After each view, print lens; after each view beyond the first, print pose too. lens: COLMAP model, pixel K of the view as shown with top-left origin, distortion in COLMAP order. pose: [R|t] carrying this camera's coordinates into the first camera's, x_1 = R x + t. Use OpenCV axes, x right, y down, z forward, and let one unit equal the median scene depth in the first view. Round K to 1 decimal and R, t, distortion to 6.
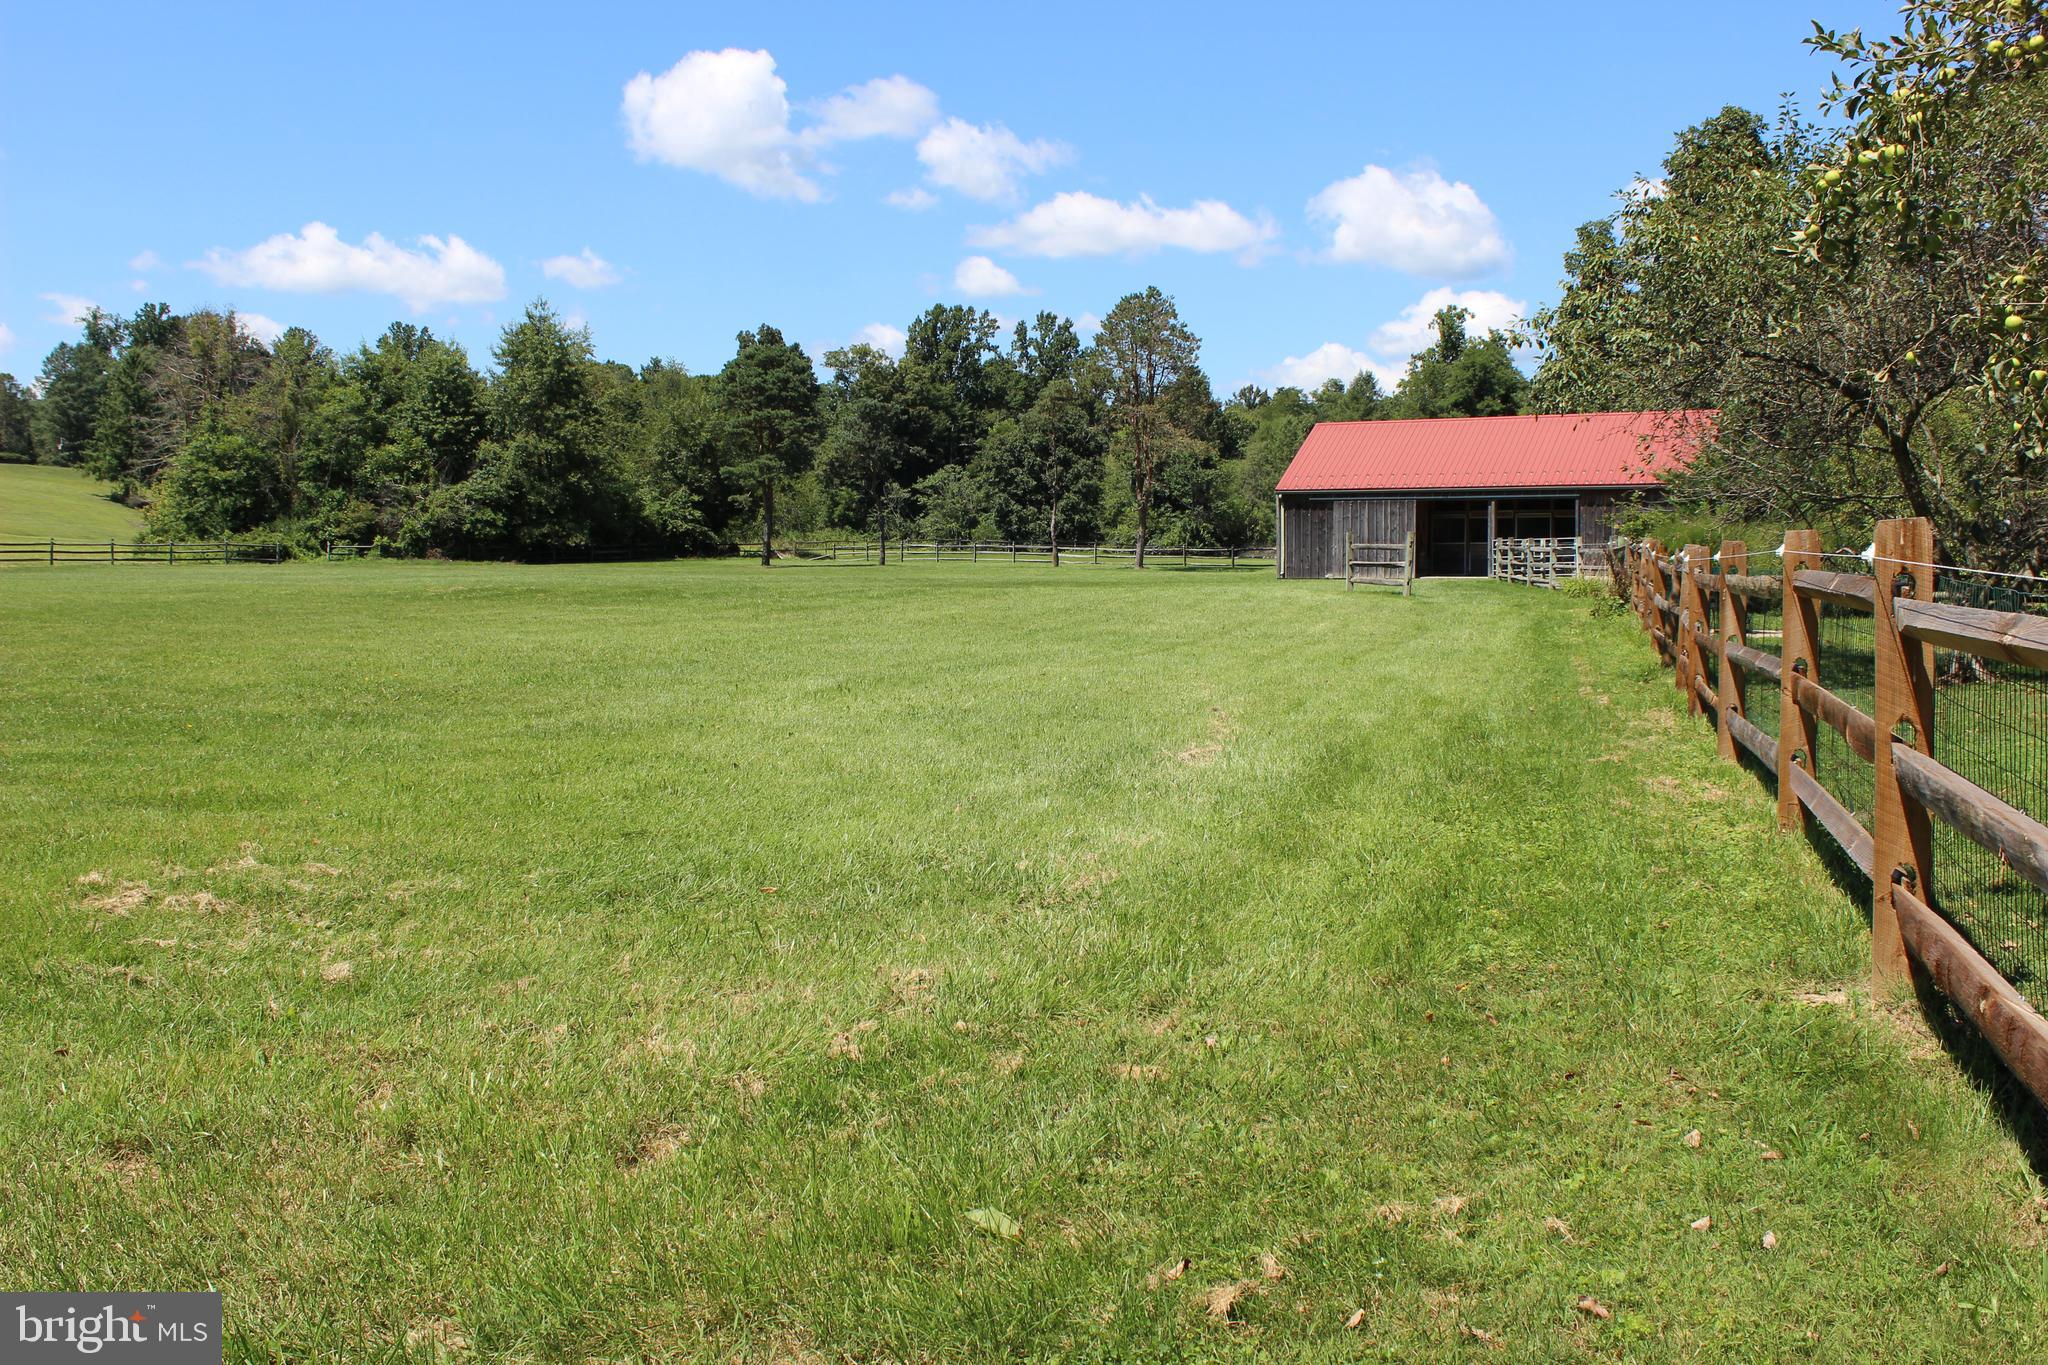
lens RADIAL K [[1992.3, 0, 1023.2], [0, 1992.3, 681.9], [0, 0, 1]] dist [-0.026394, 0.000000]
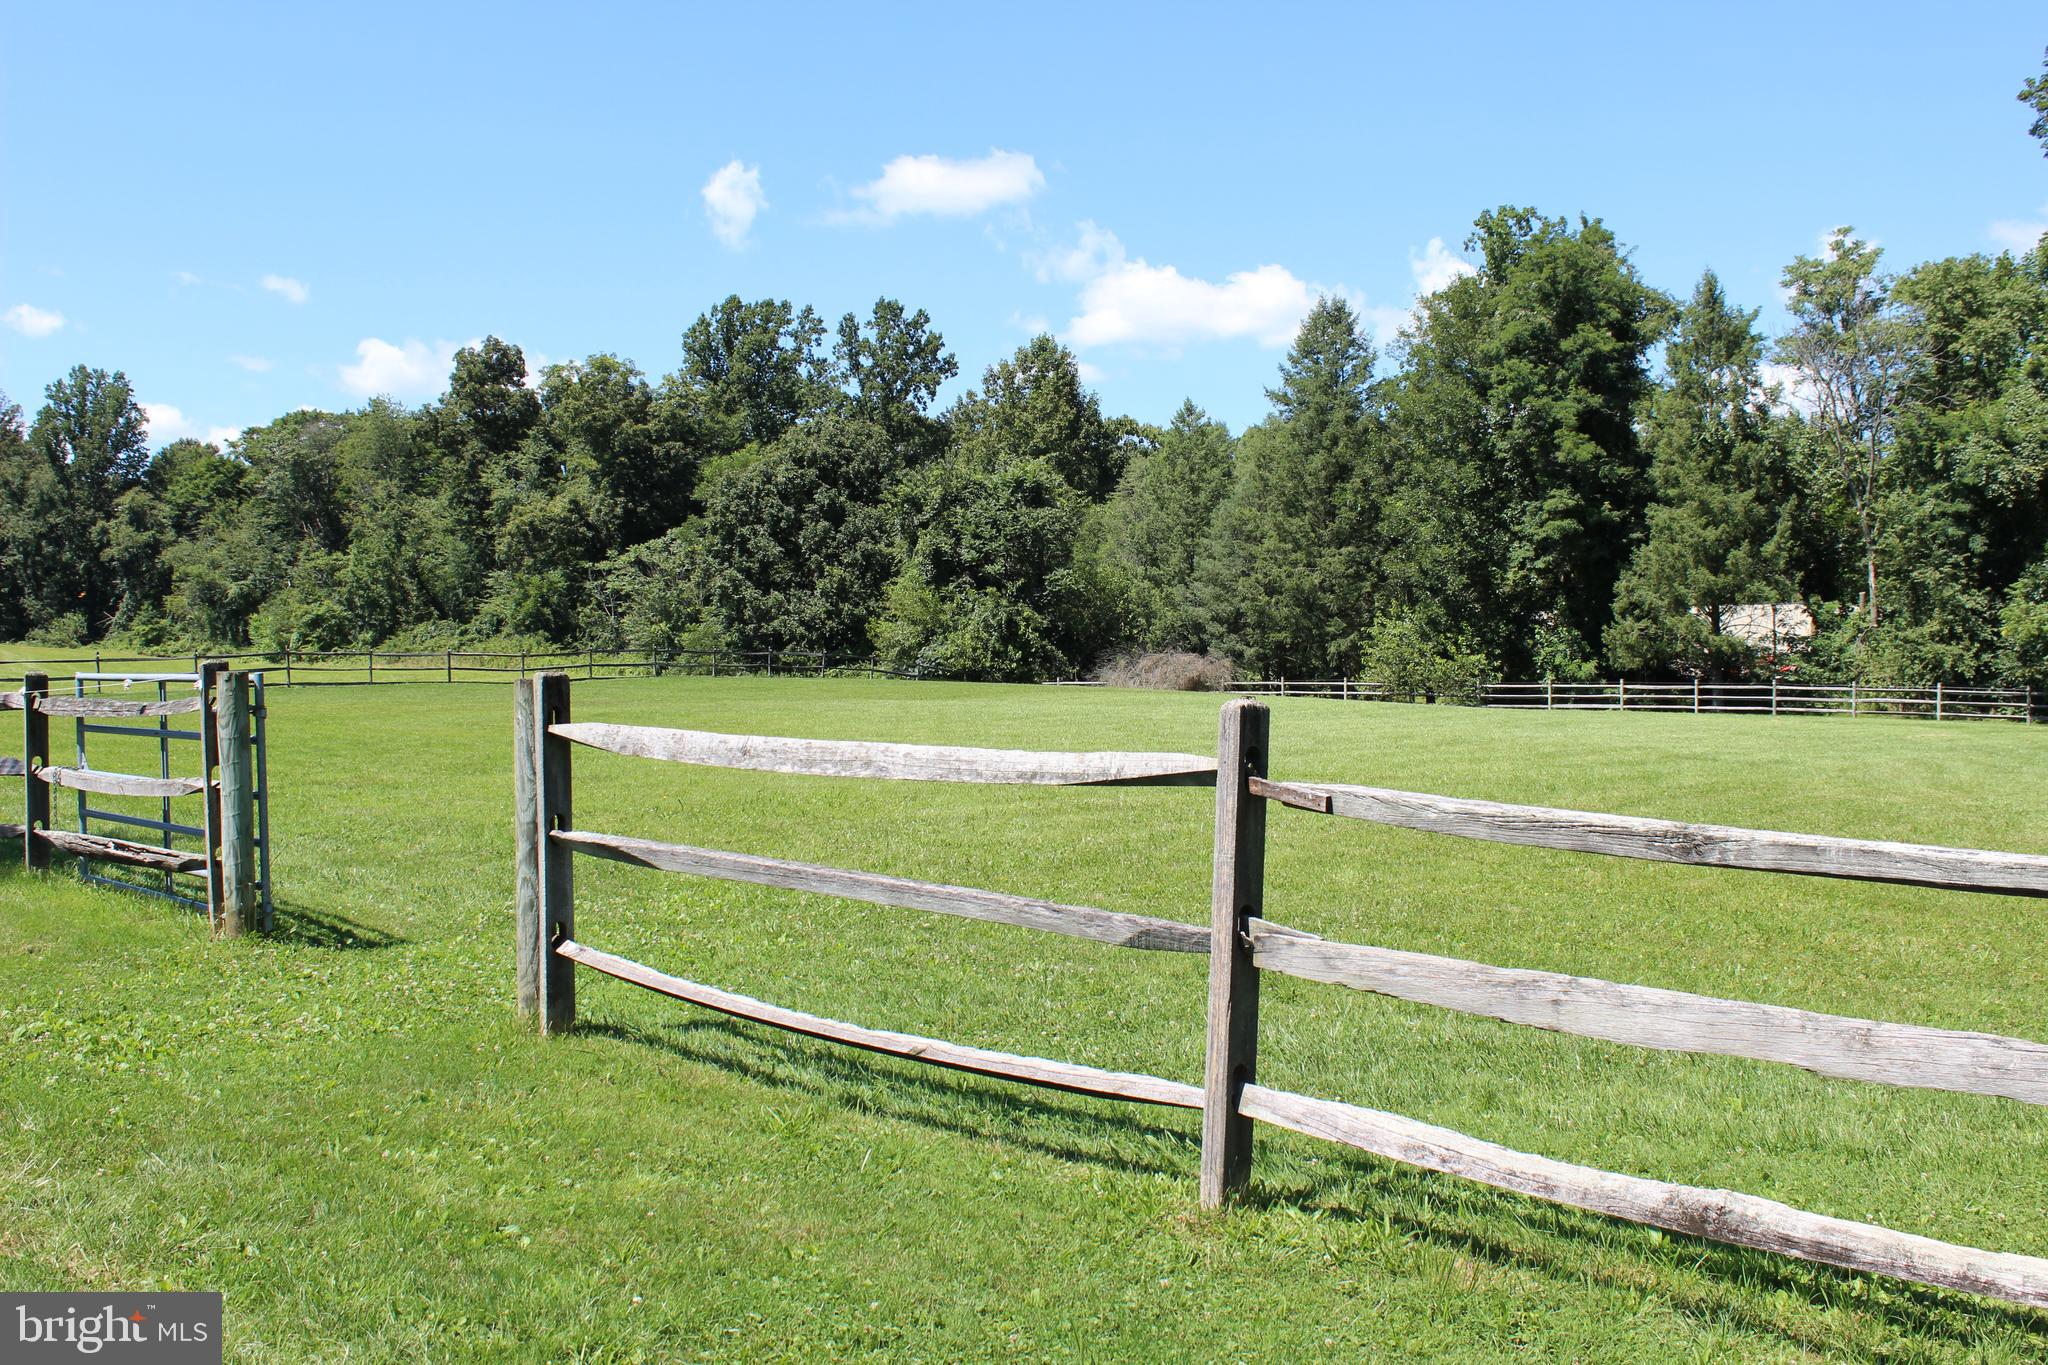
lens RADIAL K [[1992.3, 0, 1023.2], [0, 1992.3, 679.5], [0, 0, 1]] dist [-0.026394, 0.000000]
pose [[0.999073, -0.011190, -0.041568, 0.085690], [0.008768, 0.998278, -0.057998, -0.025306], [0.042146, 0.057580, 0.997451, 0.379093]]
